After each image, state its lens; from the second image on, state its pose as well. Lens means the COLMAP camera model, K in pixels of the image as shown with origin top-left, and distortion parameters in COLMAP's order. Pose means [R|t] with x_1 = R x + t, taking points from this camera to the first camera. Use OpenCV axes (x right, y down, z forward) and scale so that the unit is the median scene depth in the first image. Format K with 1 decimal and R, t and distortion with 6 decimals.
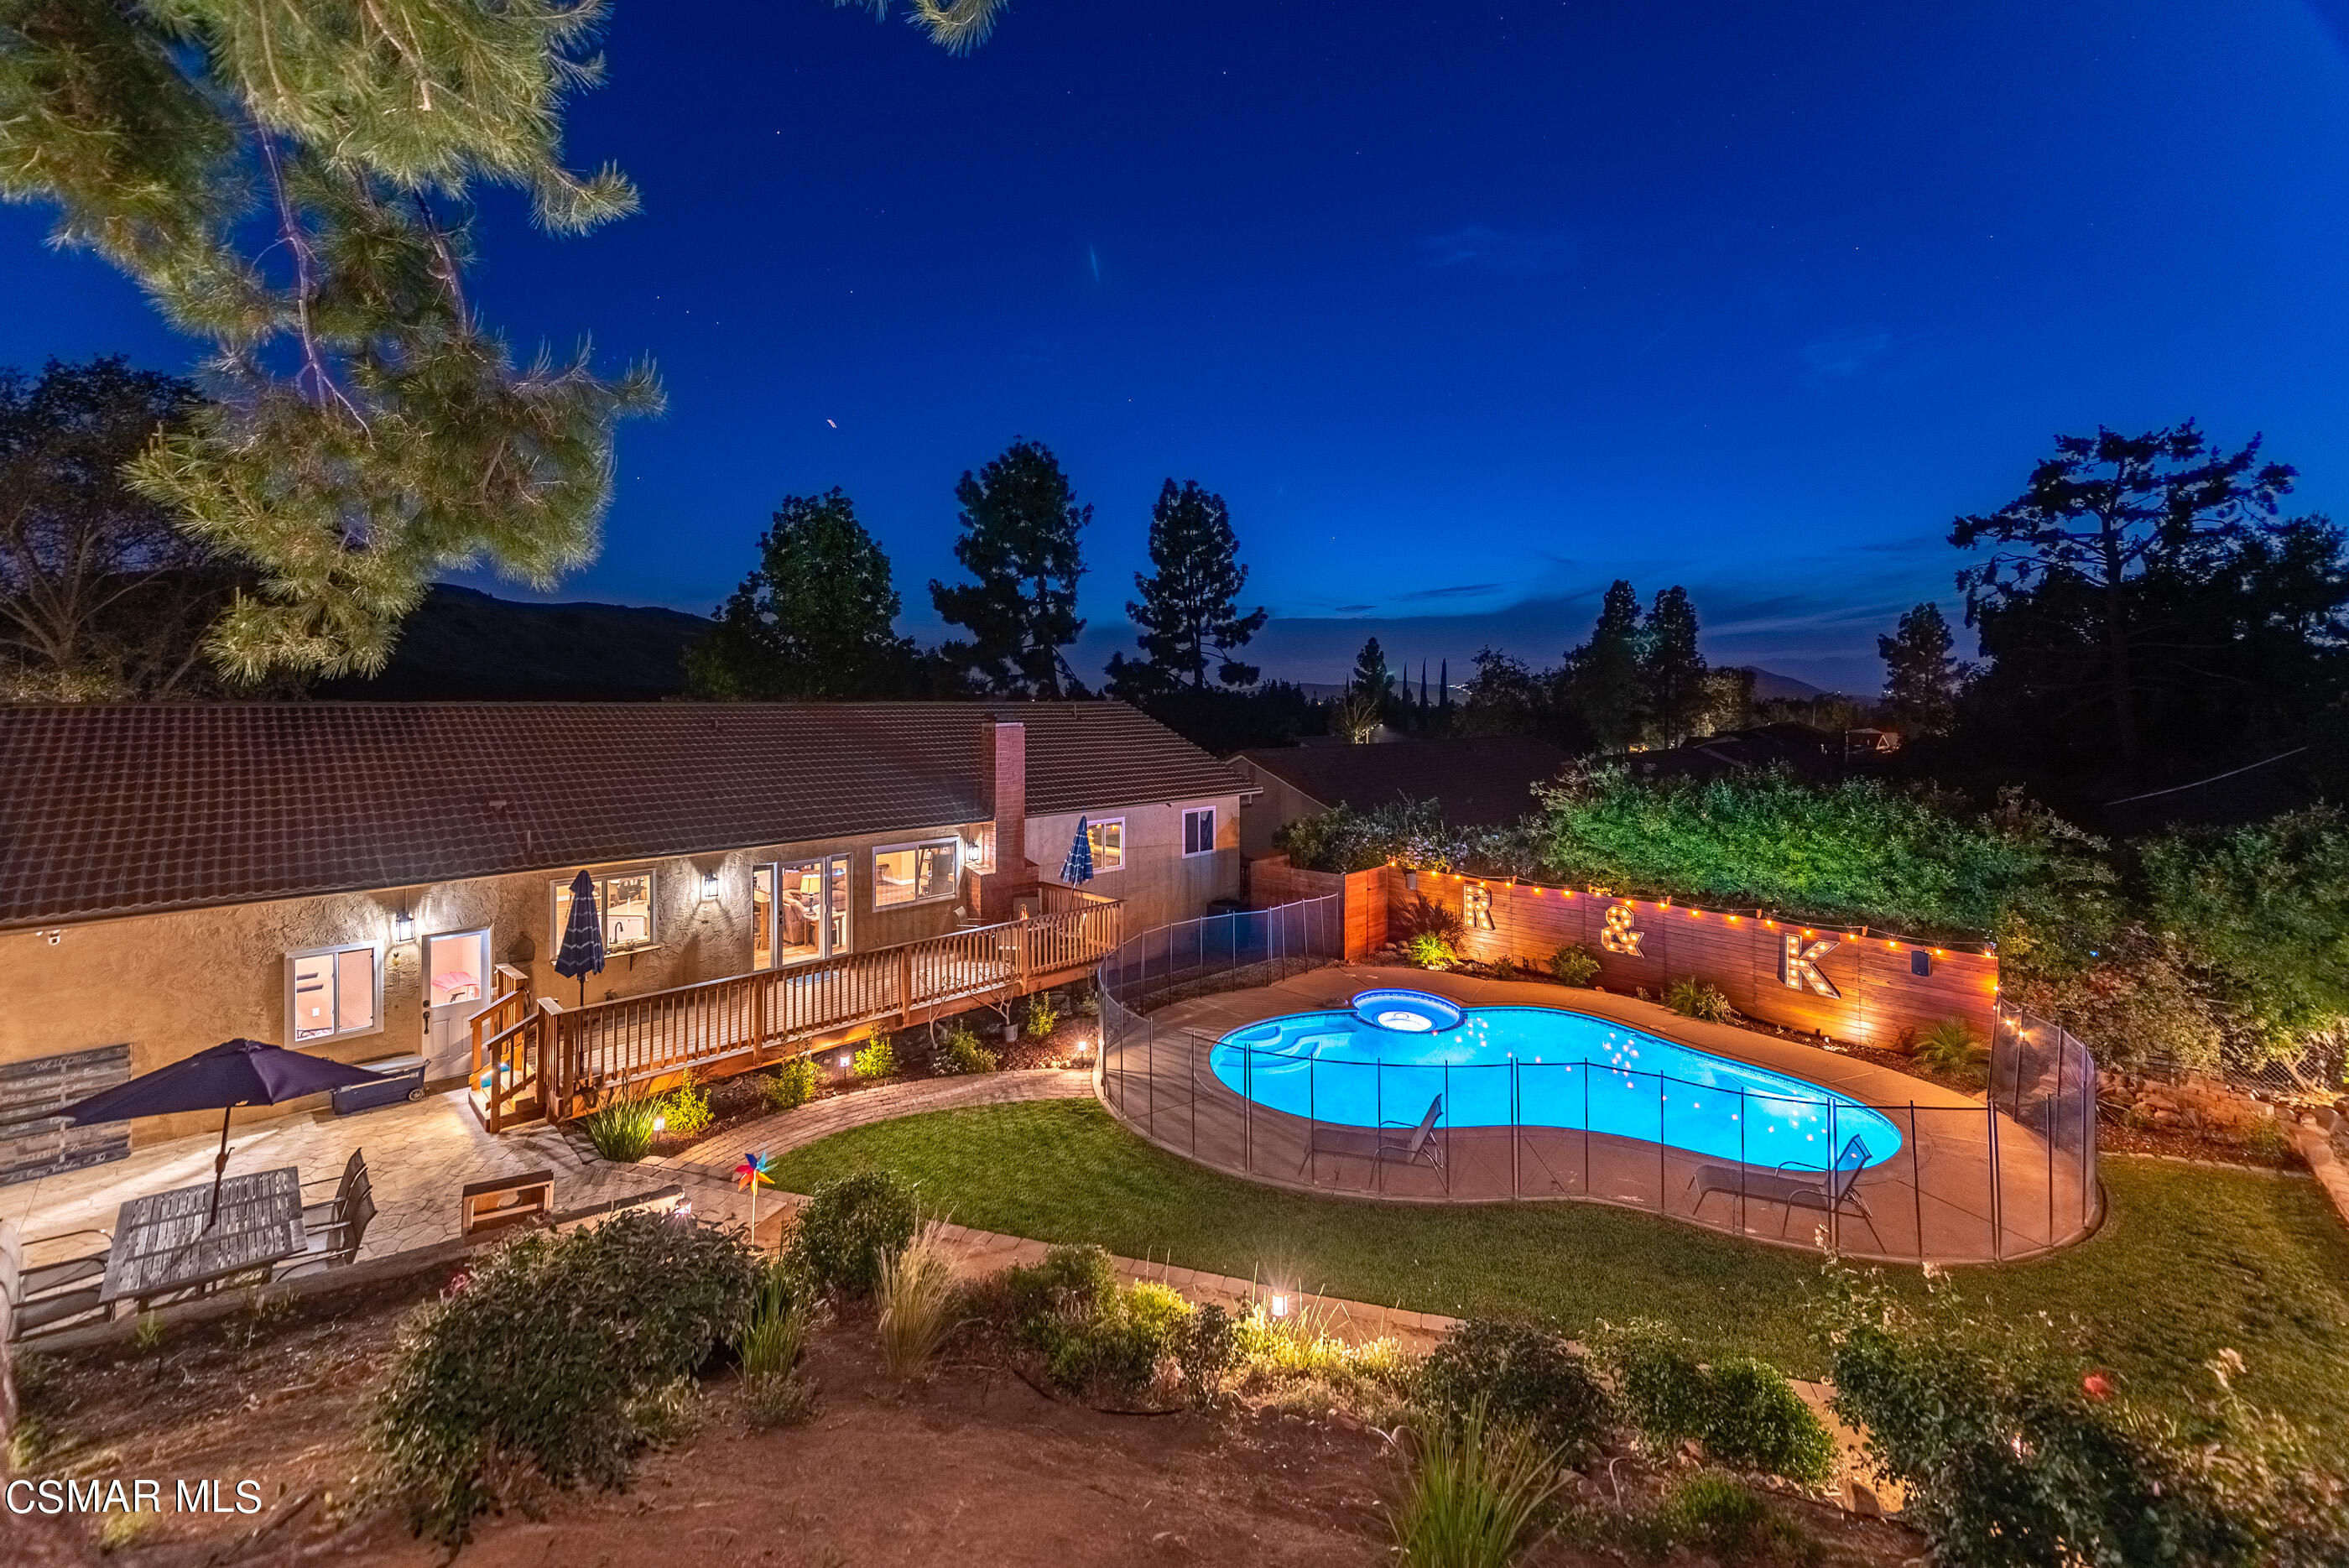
lens RADIAL K [[972.6, 0, 1210.0], [0, 972.6, 716.2], [0, 0, 1]] dist [0.000973, -0.000045]
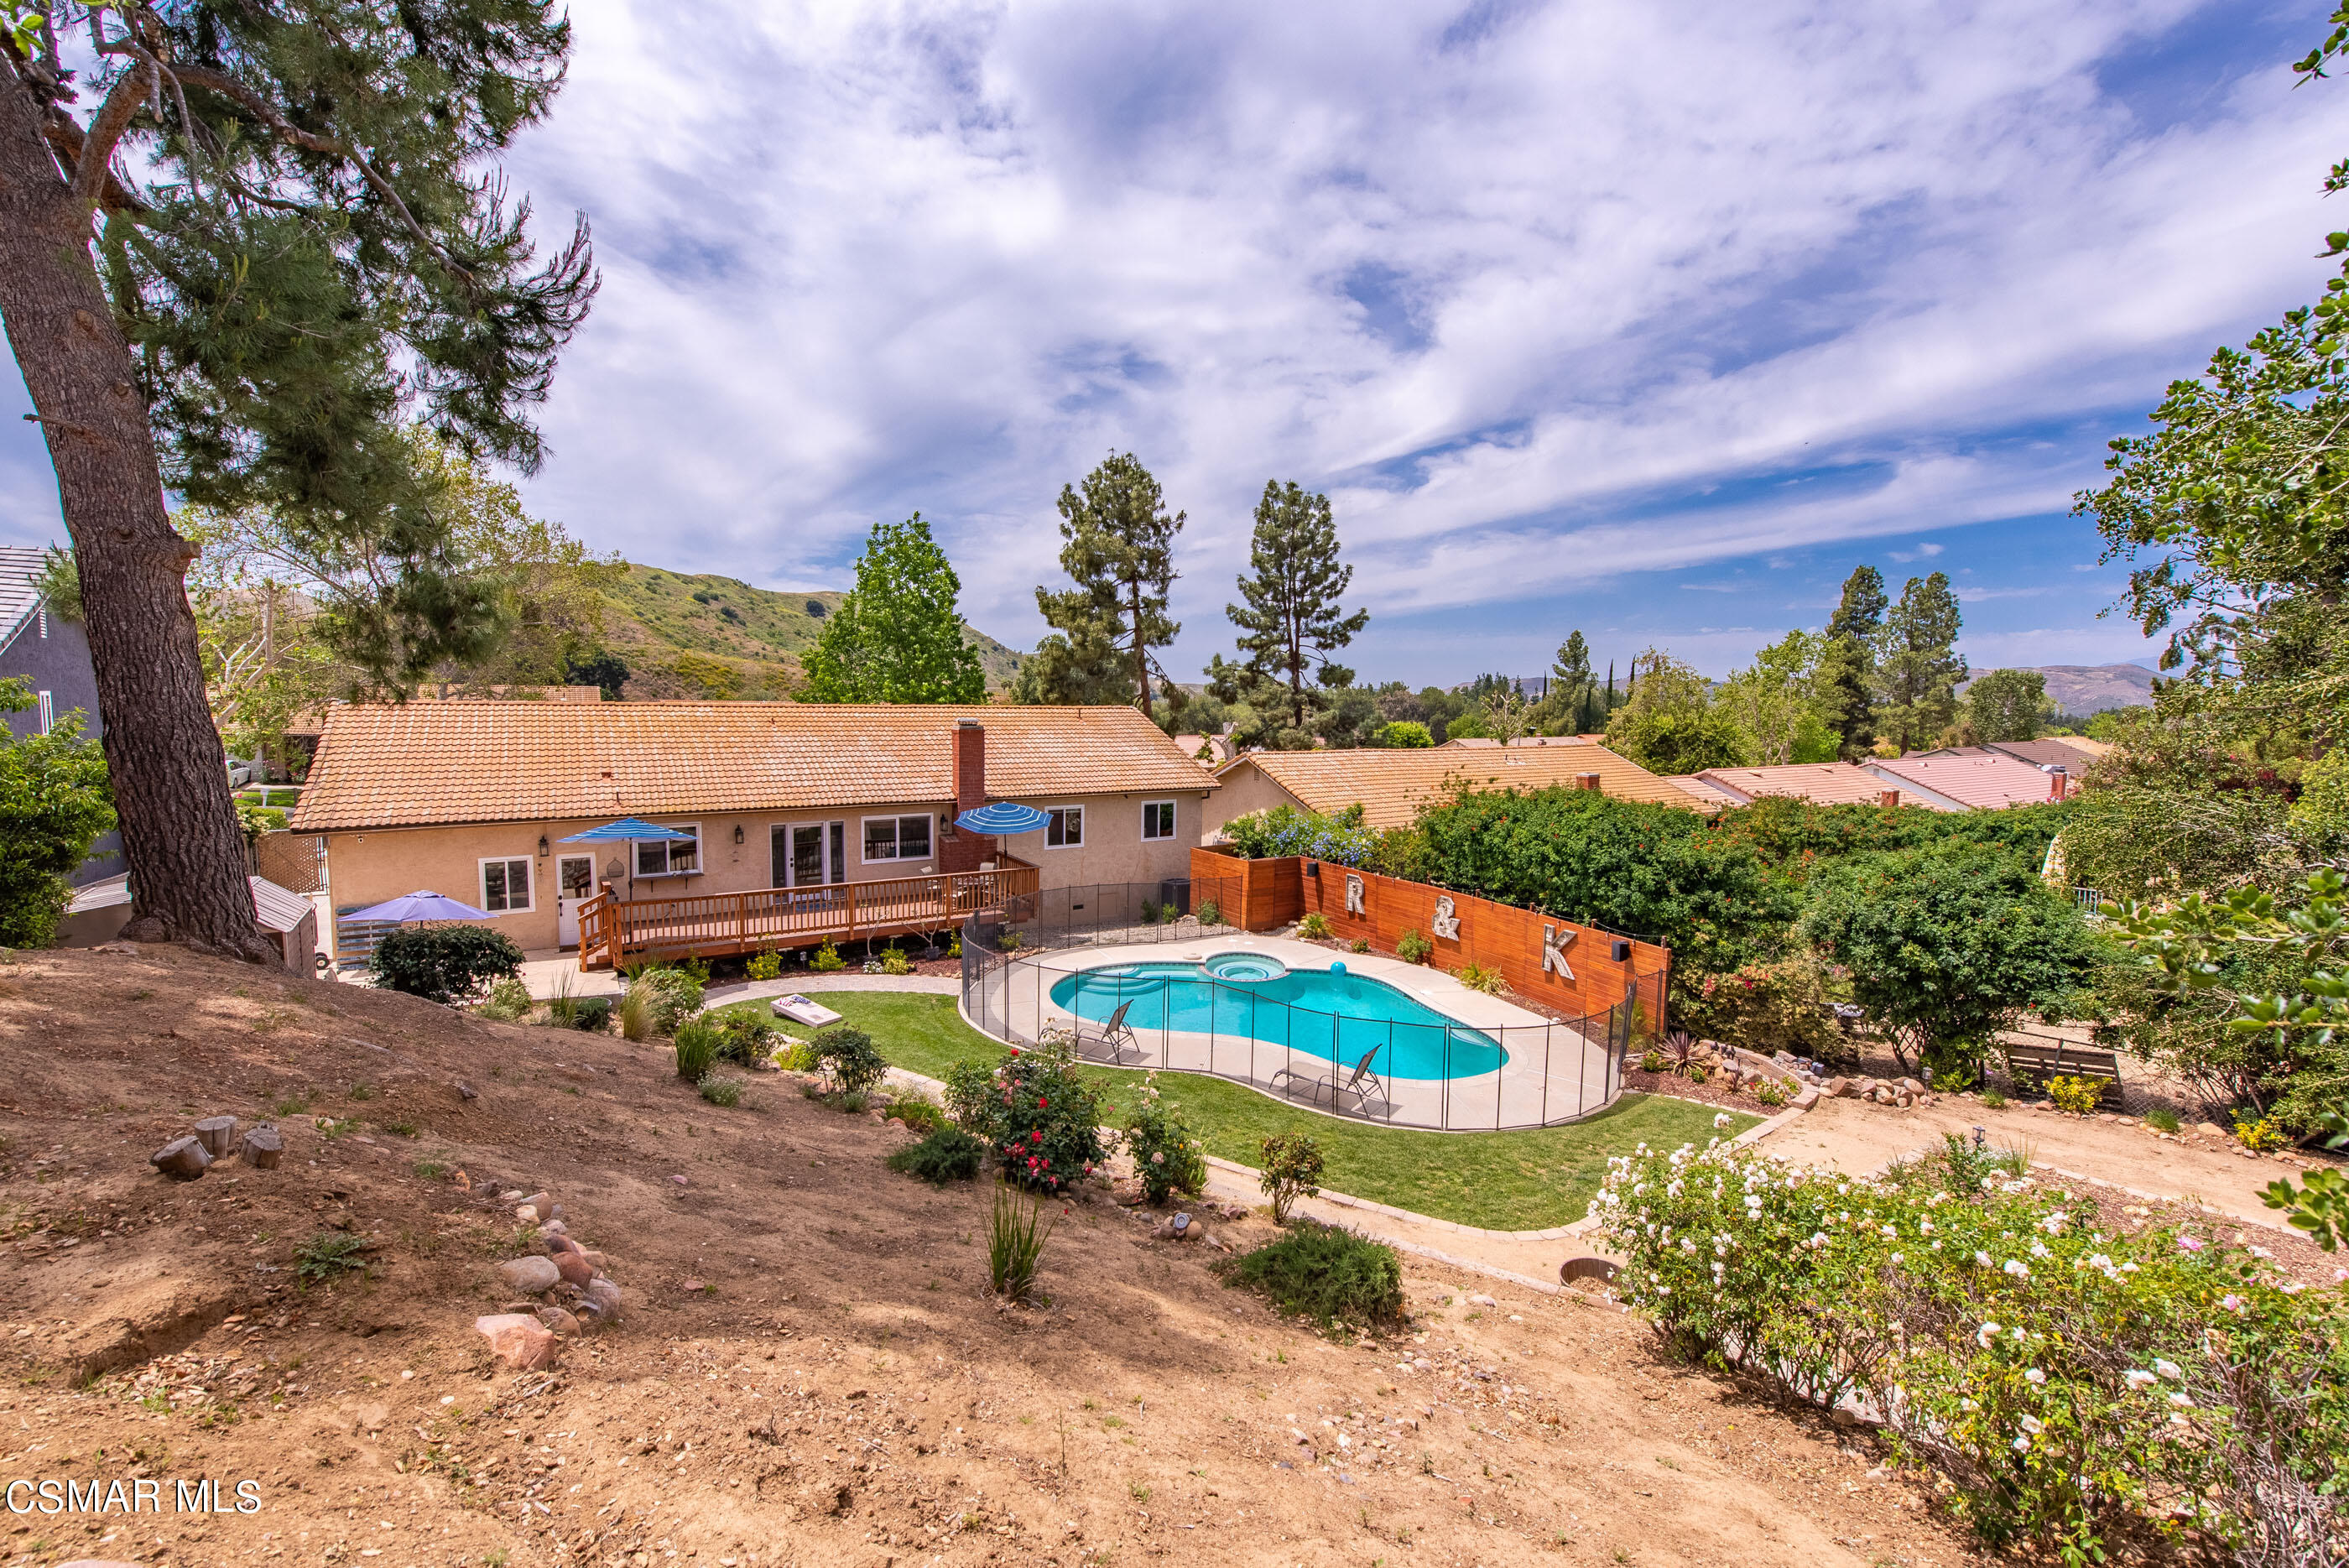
lens RADIAL K [[1006.5, 0, 1167.9], [0, 1006.5, 801.3], [0, 0, 1]] dist [0.004255, -0.000042]
pose [[0.971528, 0.042463, -0.233087, 0.129606], [-0.021419, 0.995521, 0.092084, -0.007502], [0.235954, -0.084470, 0.968086, -0.081345]]
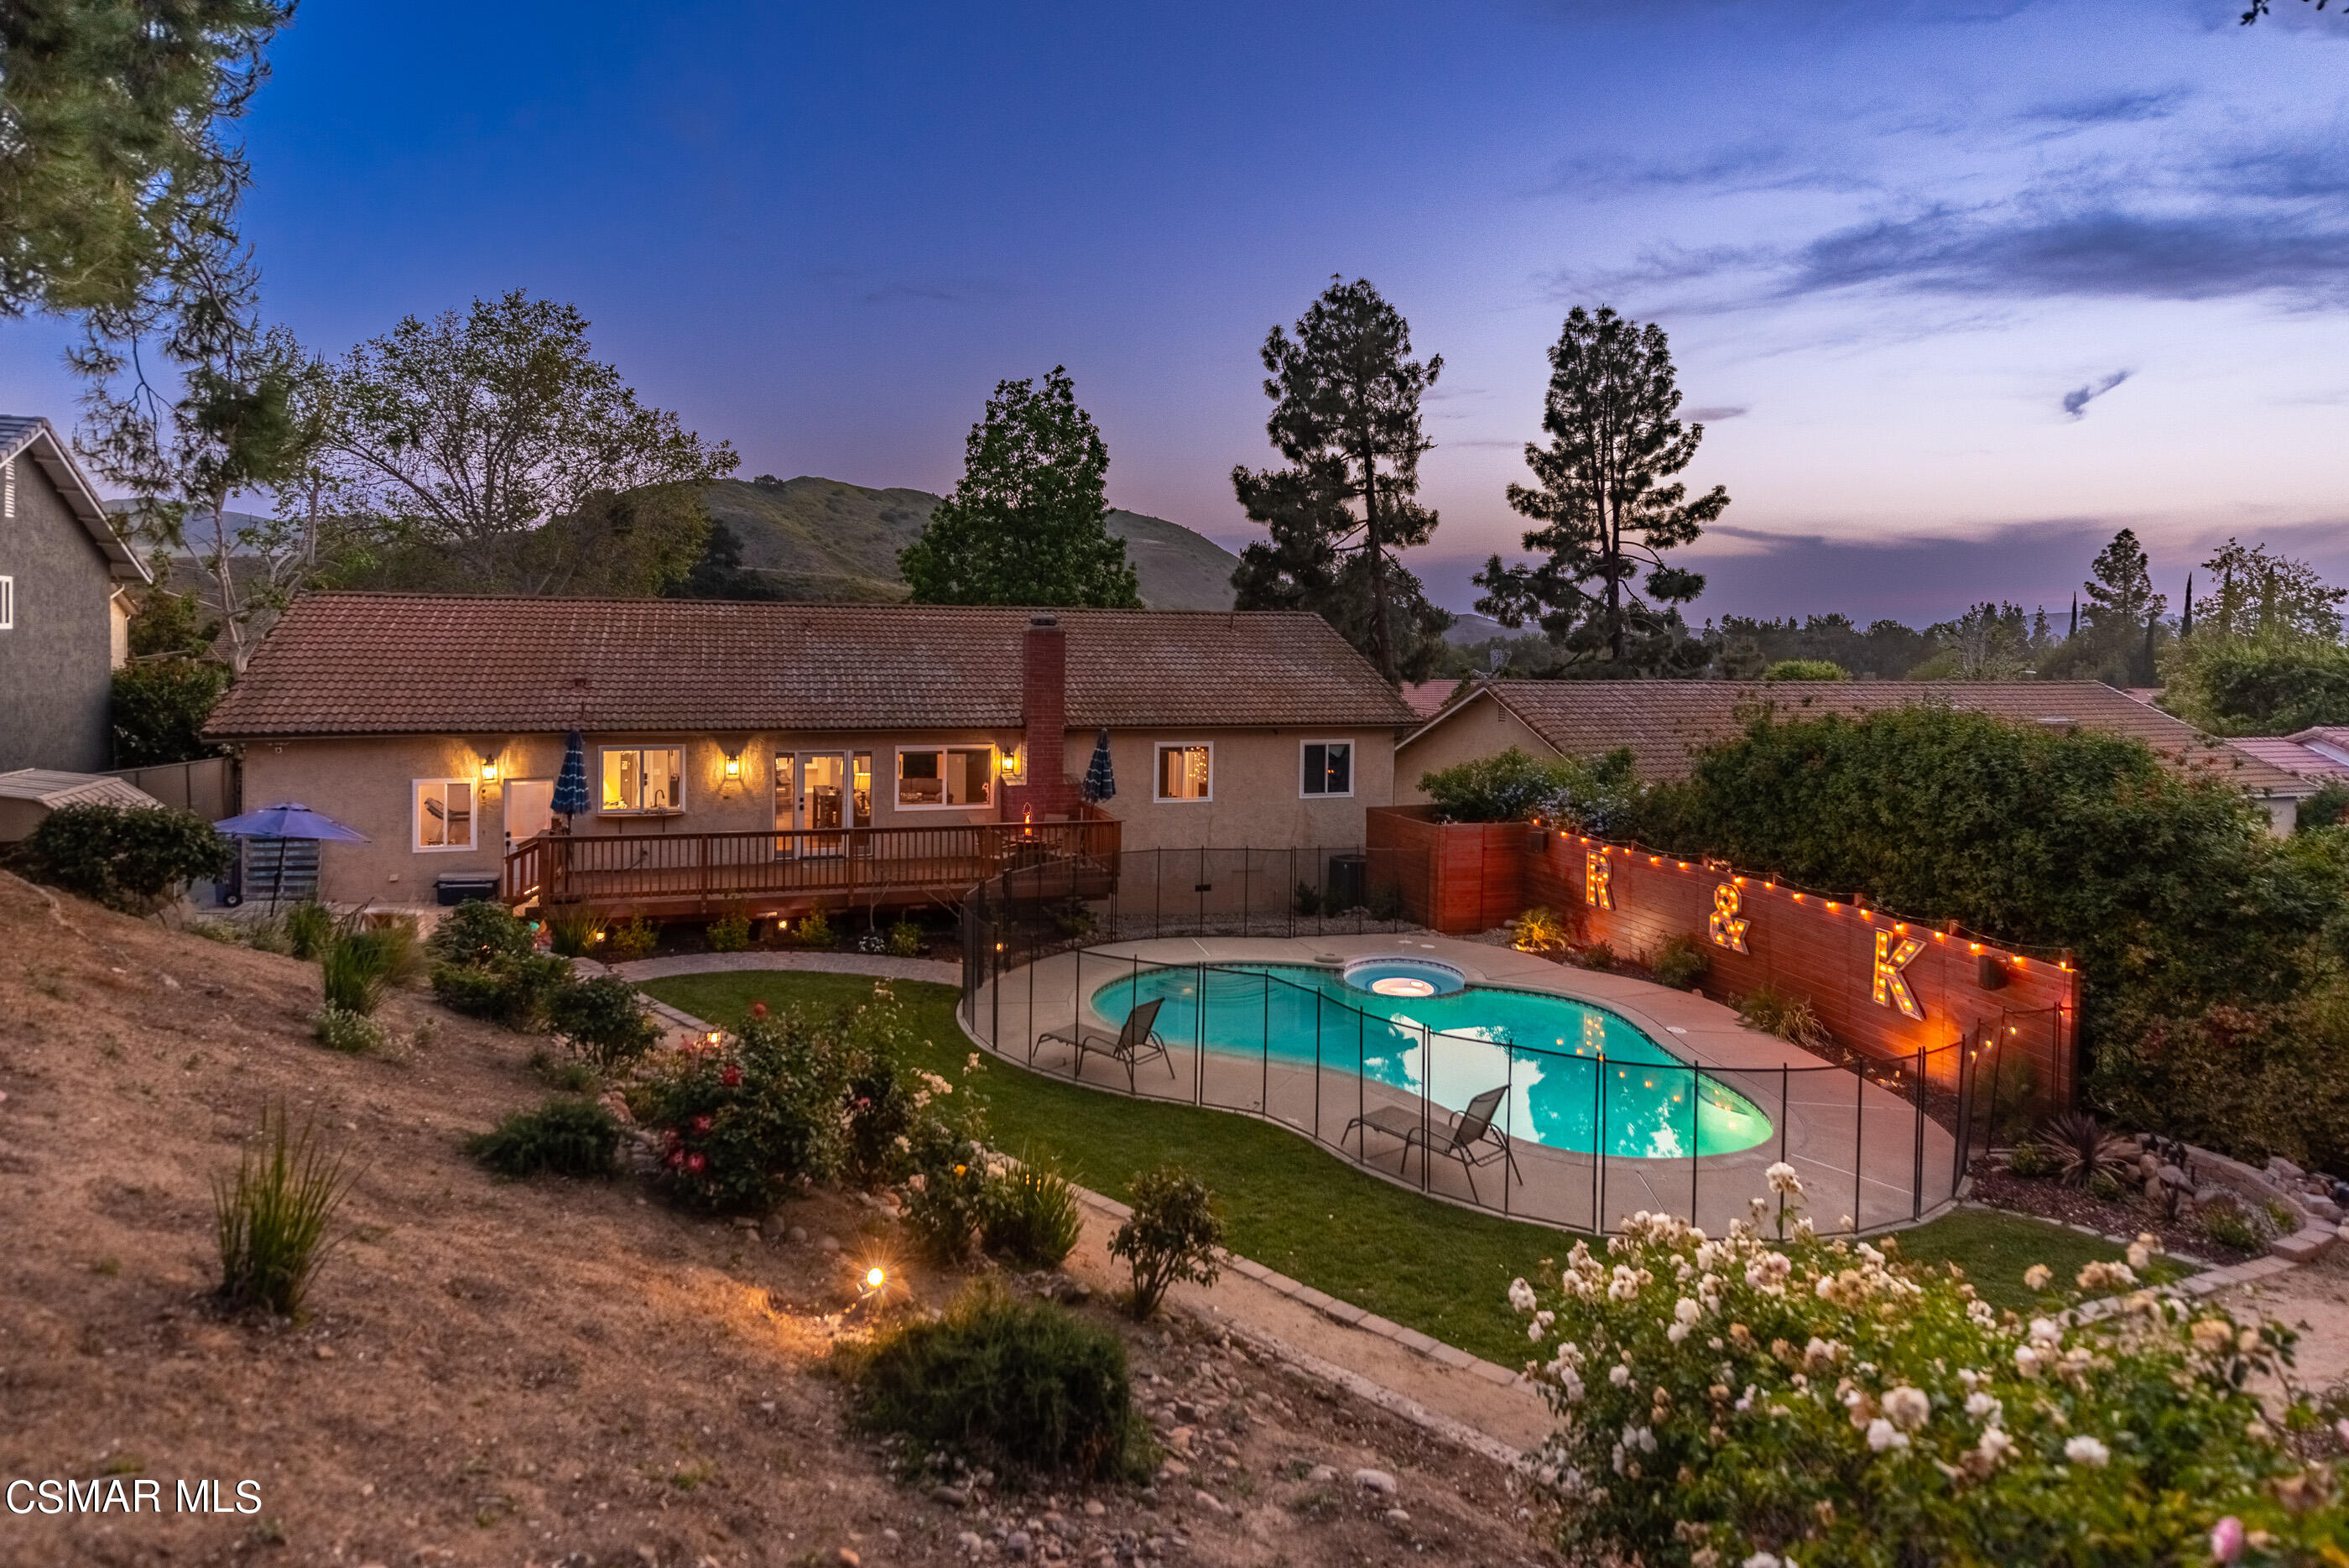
lens RADIAL K [[1385.1, 0, 1138.0], [0, 1385.1, 672.2], [0, 0, 1]] dist [0.007400, -0.001540]
pose [[0.886616, 0.029524, -0.461562, 0.172793], [-0.023073, 0.999541, 0.019615, 0.008224], [0.461929, -0.006741, 0.886891, -0.047672]]
